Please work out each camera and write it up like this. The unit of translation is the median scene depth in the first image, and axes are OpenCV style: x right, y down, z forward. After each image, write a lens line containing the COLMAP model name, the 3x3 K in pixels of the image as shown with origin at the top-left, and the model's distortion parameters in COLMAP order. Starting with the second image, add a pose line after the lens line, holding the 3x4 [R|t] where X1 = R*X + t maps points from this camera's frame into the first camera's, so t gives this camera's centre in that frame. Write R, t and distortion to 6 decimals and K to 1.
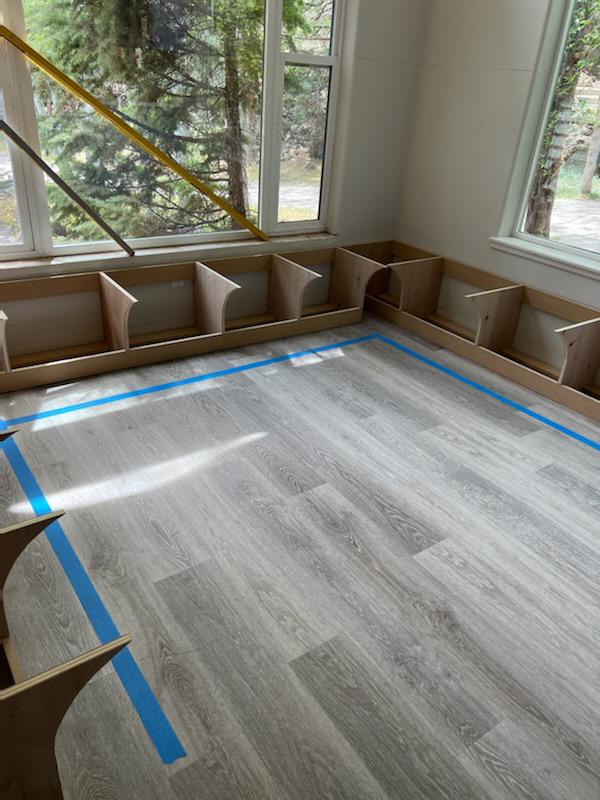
lens RADIAL K [[595.9, 0, 298.3], [0, 595.9, 399.4], [0, 0, 1]] dist [0.028935, -0.014524]
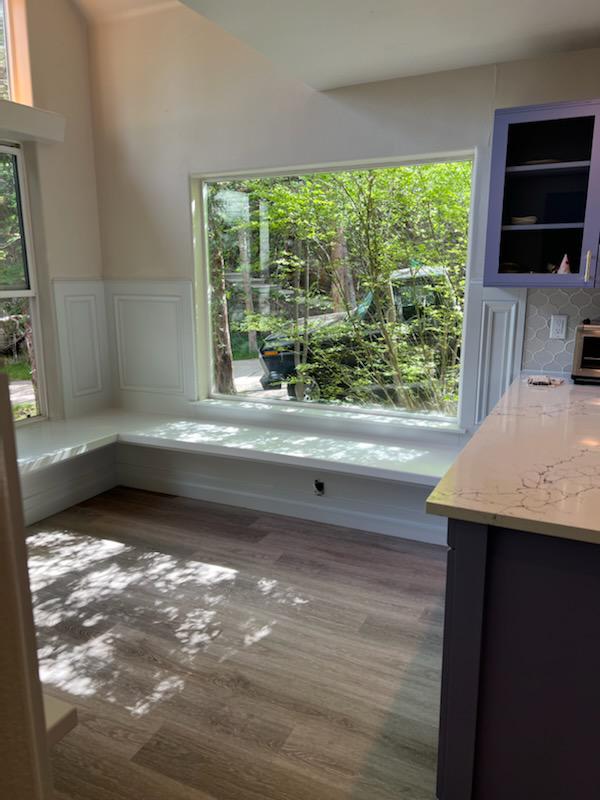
lens RADIAL K [[595.9, 0, 306.8], [0, 595.9, 403.7], [0, 0, 1]] dist [0.028935, -0.014524]
pose [[0.863391, -0.177783, 0.472175, -0.135971], [0.295888, 0.936448, -0.188453, 0.086854], [-0.408663, 0.302420, 0.861125, -0.369629]]
